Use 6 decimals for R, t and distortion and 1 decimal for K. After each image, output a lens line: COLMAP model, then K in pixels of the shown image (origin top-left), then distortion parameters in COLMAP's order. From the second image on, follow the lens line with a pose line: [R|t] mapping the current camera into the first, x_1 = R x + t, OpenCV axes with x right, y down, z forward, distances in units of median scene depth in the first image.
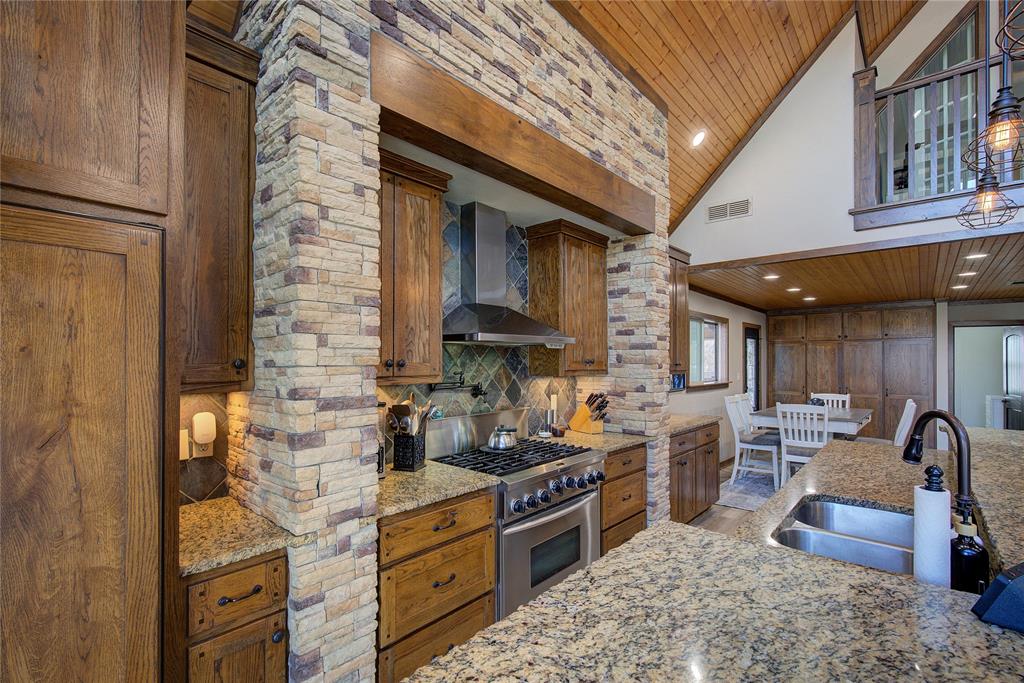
lens RADIAL K [[466.5, 0, 502.5], [0, 466.5, 352.6], [0, 0, 1]] dist [-0.001724, 0.000117]
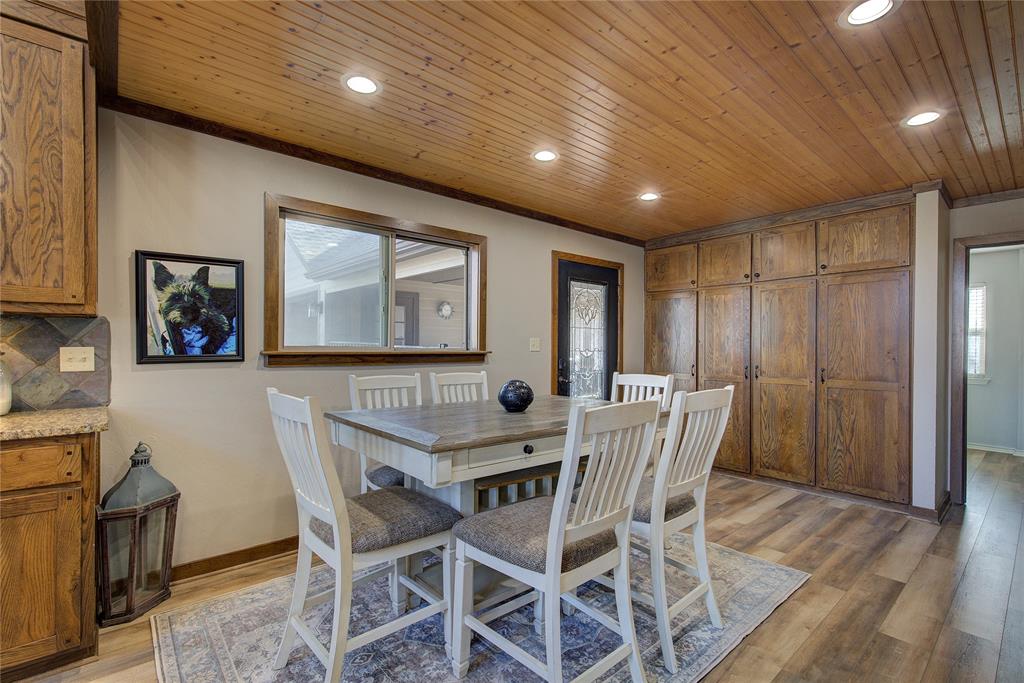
lens RADIAL K [[461.2, 0, 518.3], [0, 461.2, 343.9], [0, 0, 1]] dist [0.001857, -0.000165]
pose [[0.992551, 0.001769, -0.121816, 1.413718], [-0.000681, 0.999959, 0.008976, 0.116587], [0.121827, -0.008826, 0.992512, 1.123267]]
